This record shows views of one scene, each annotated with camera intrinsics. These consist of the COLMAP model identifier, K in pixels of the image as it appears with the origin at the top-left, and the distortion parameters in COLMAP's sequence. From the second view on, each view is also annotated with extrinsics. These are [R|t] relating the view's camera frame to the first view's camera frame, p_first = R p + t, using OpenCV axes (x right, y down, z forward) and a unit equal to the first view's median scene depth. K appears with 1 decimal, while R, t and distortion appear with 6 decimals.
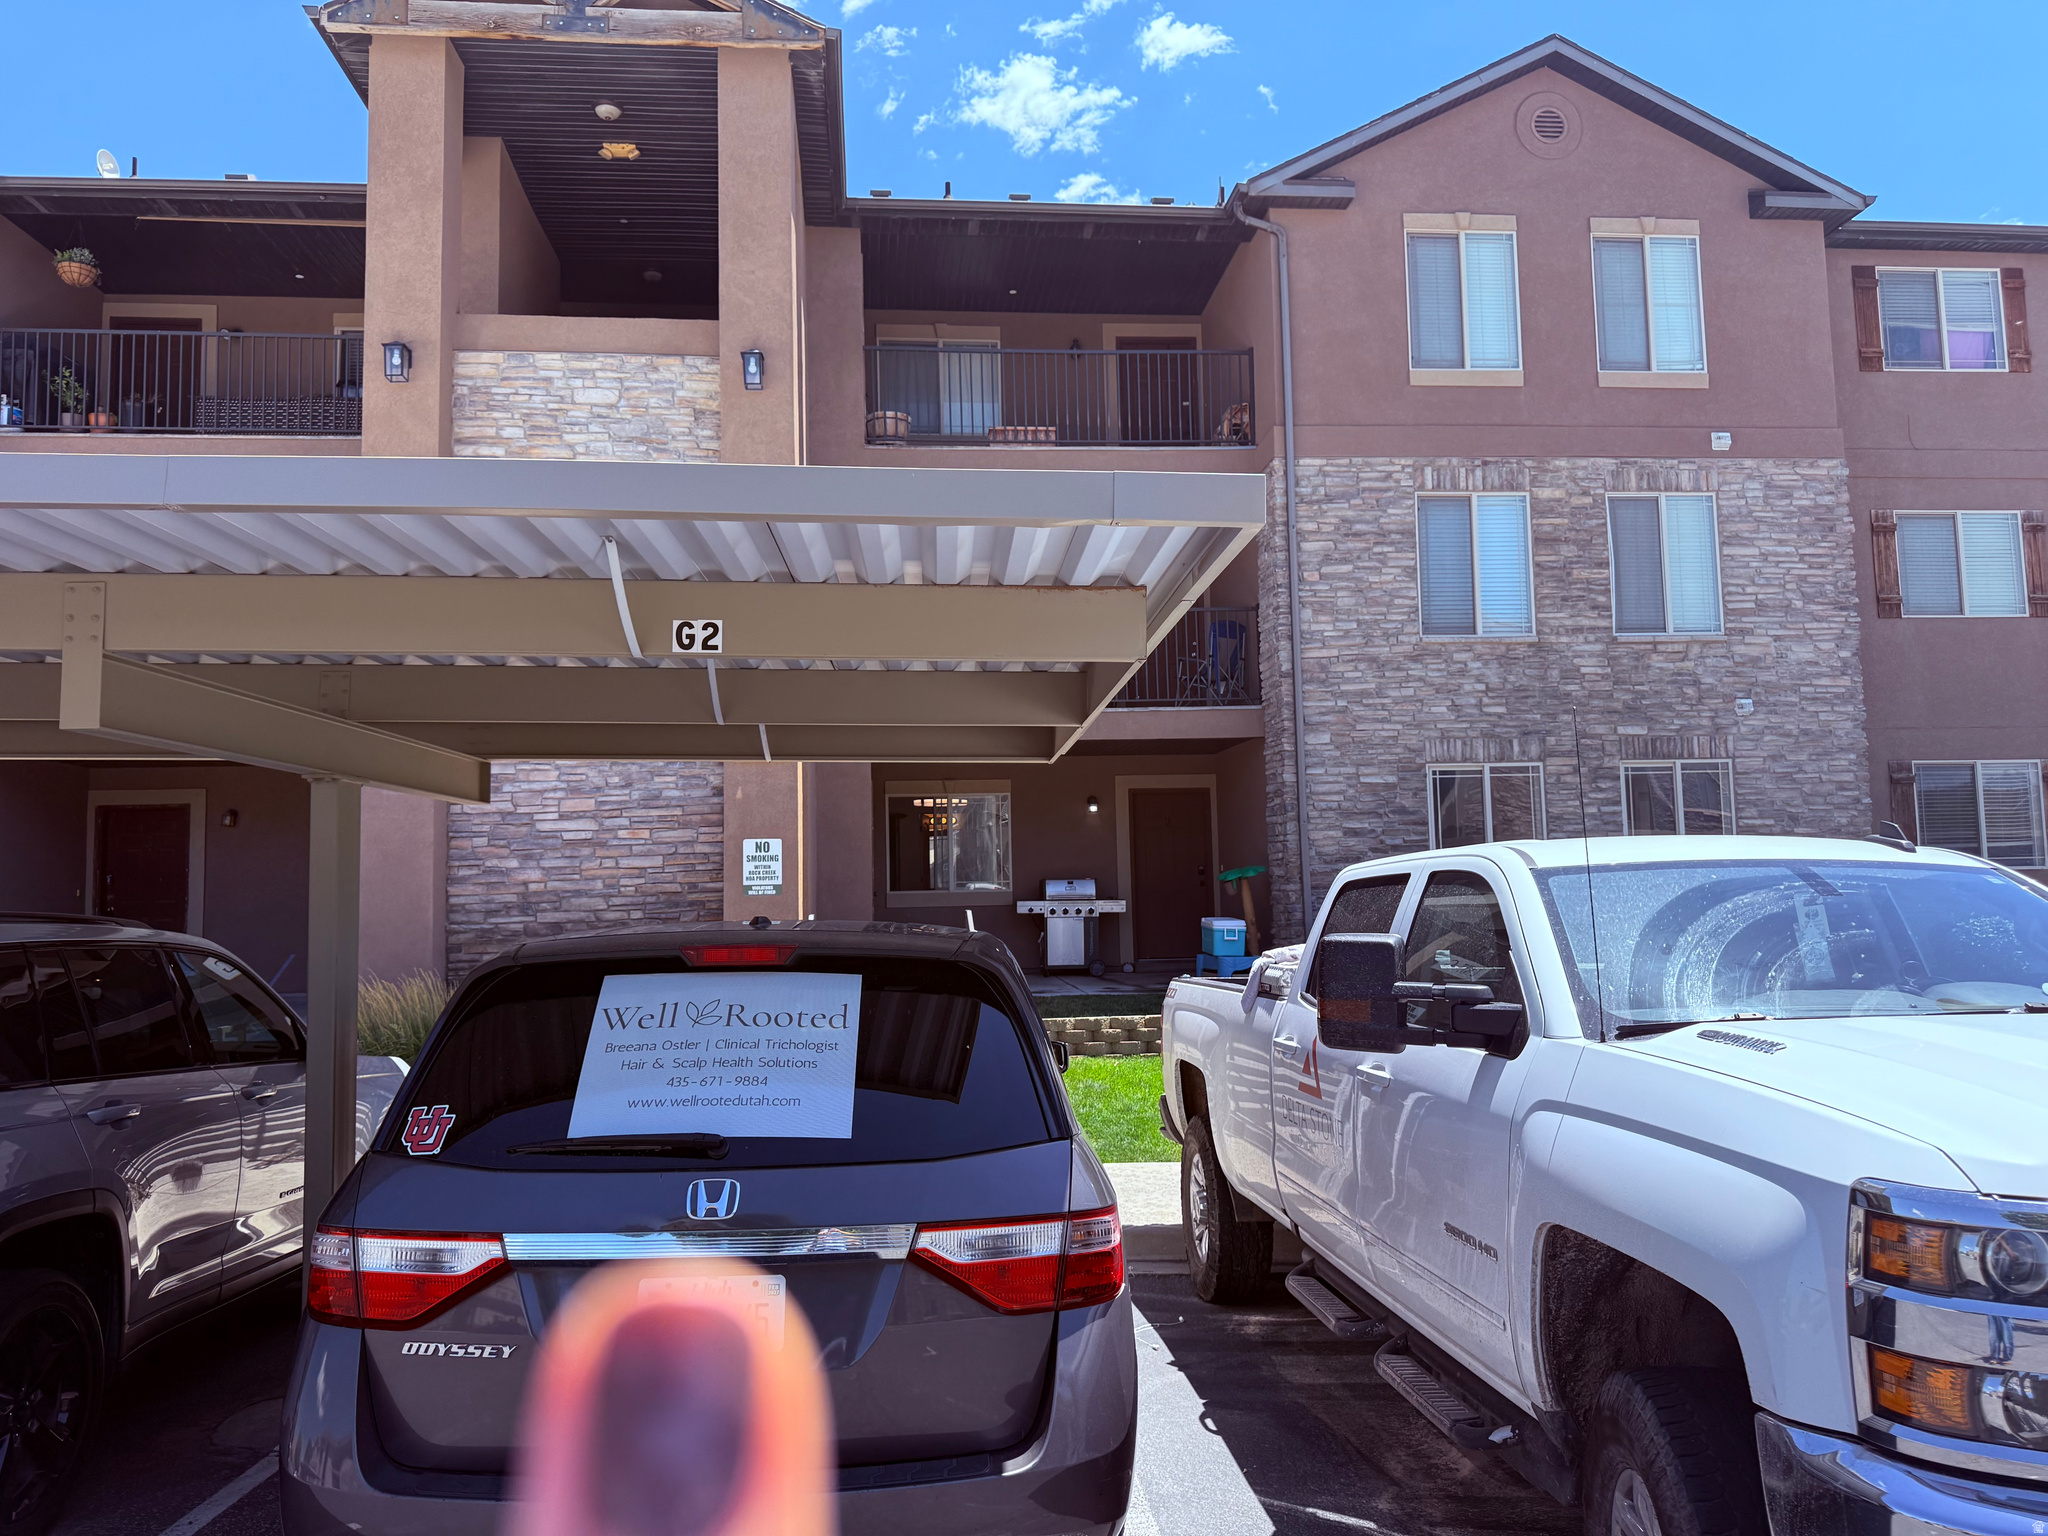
lens RADIAL K [[1444.9, 0, 1023.0], [0, 1444.9, 768.0], [0, 0, 1]] dist [-0.002313, -0.002888]
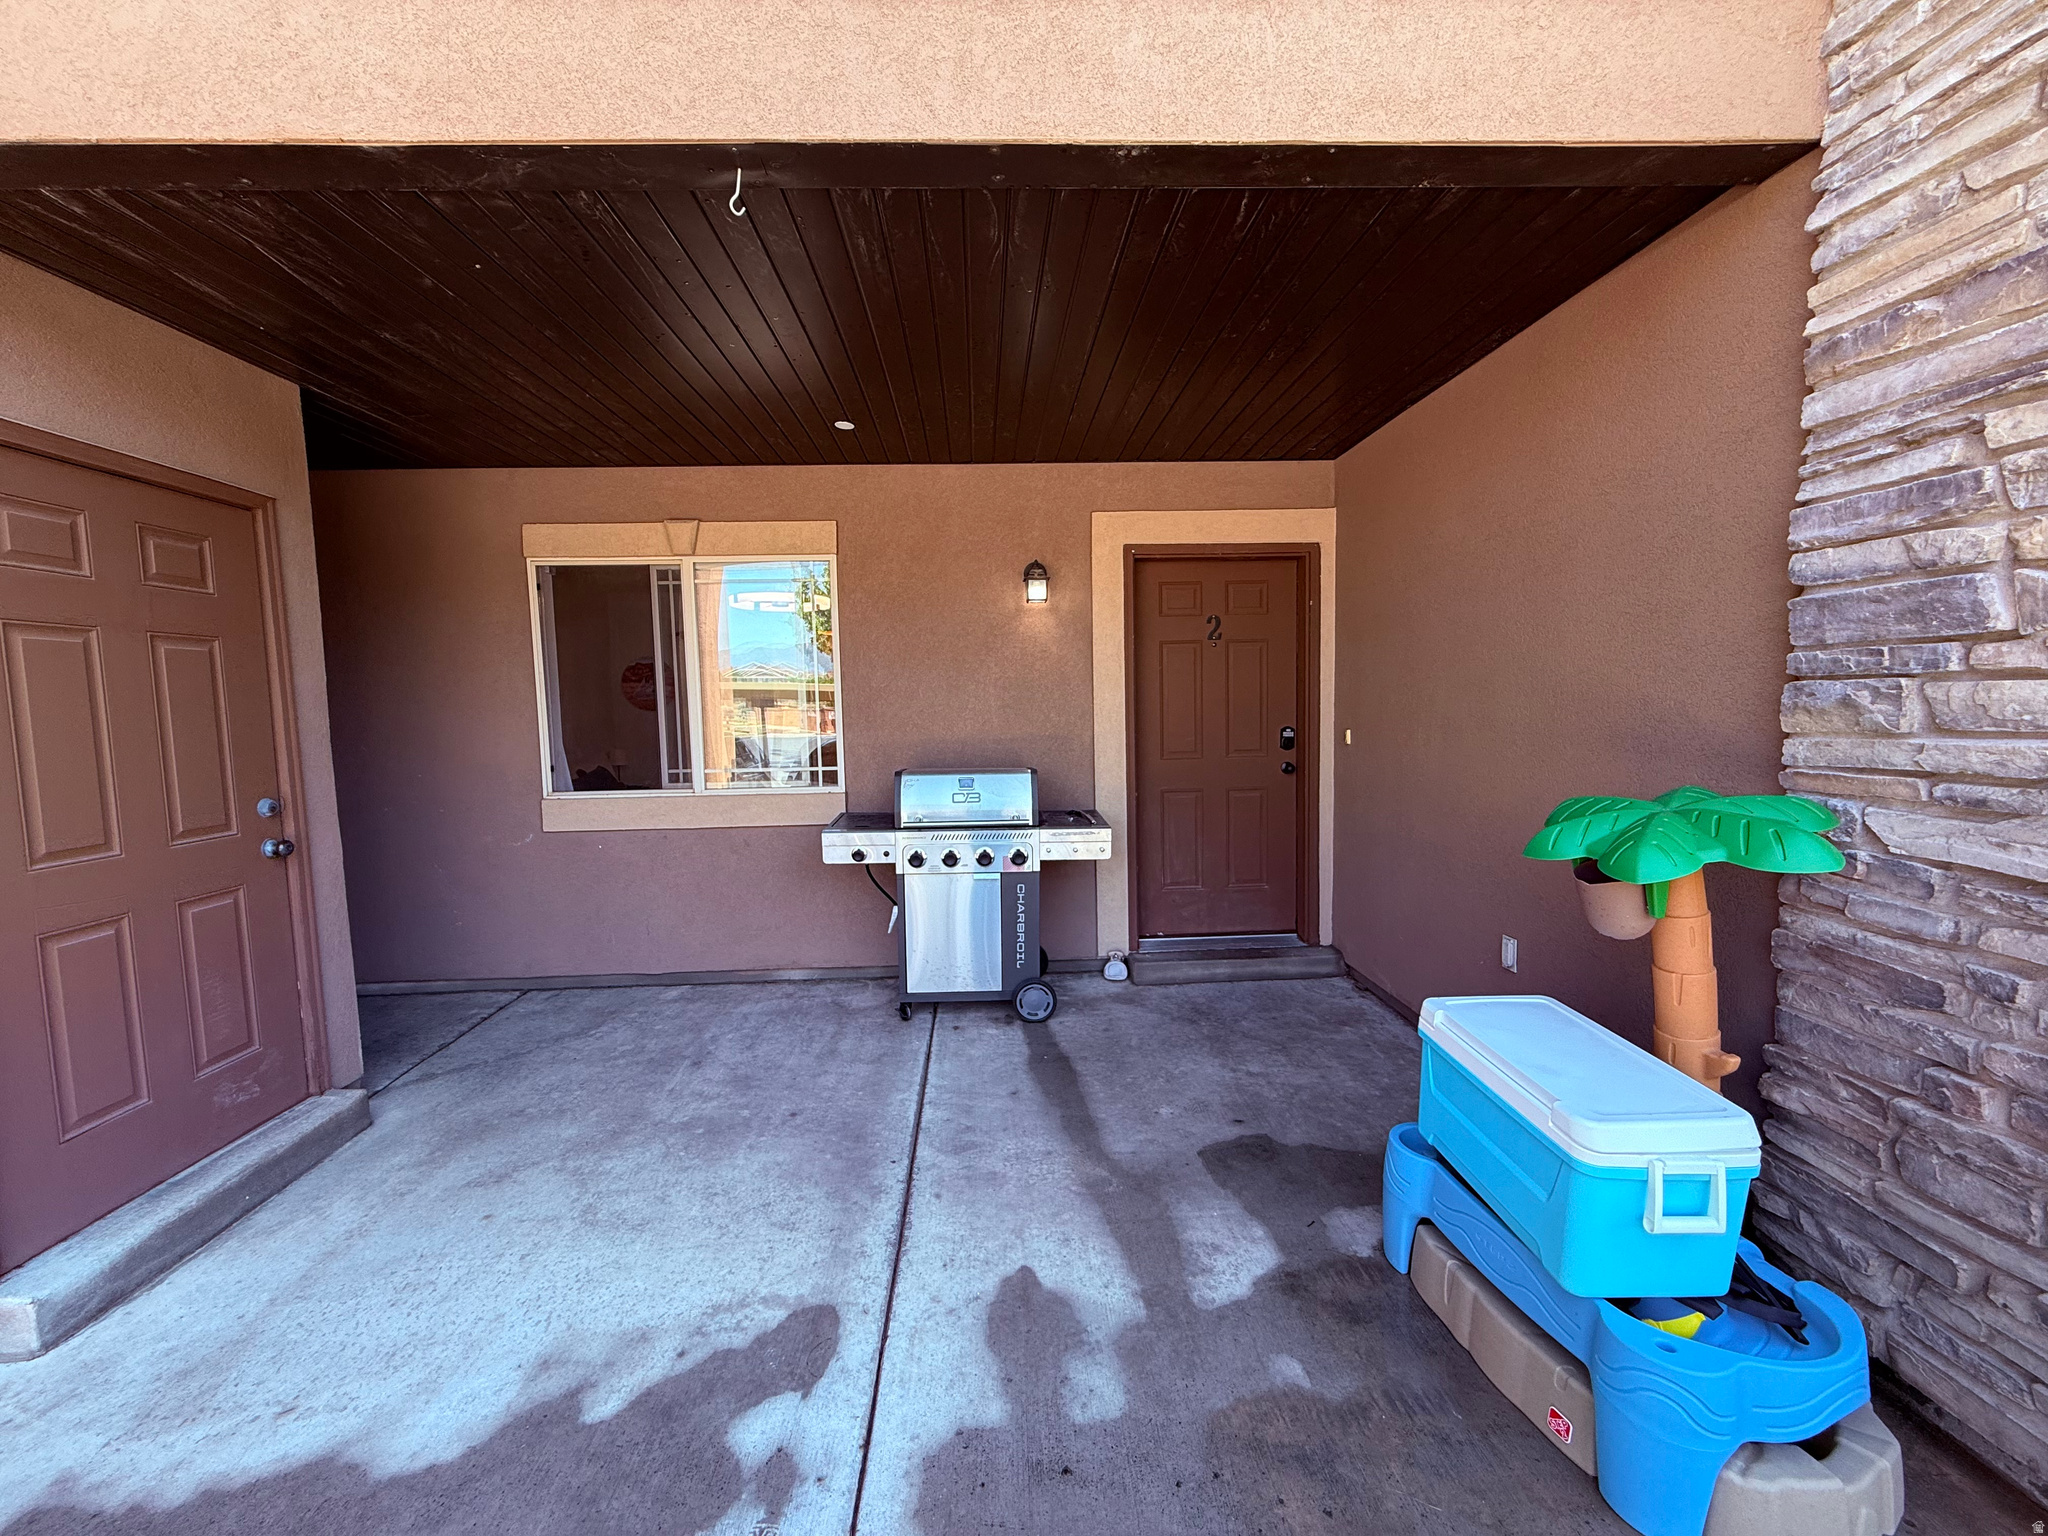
lens RADIAL K [[814.8, 0, 1025.8], [0, 814.8, 763.9], [0, 0, 1]] dist [-0.002214, -0.000067]
pose [[0.998260, 0.007855, -0.058437, 0.061481], [0.002518, 0.984501, 0.175362, 0.036796], [0.058908, -0.175204, 0.982768, 0.792448]]
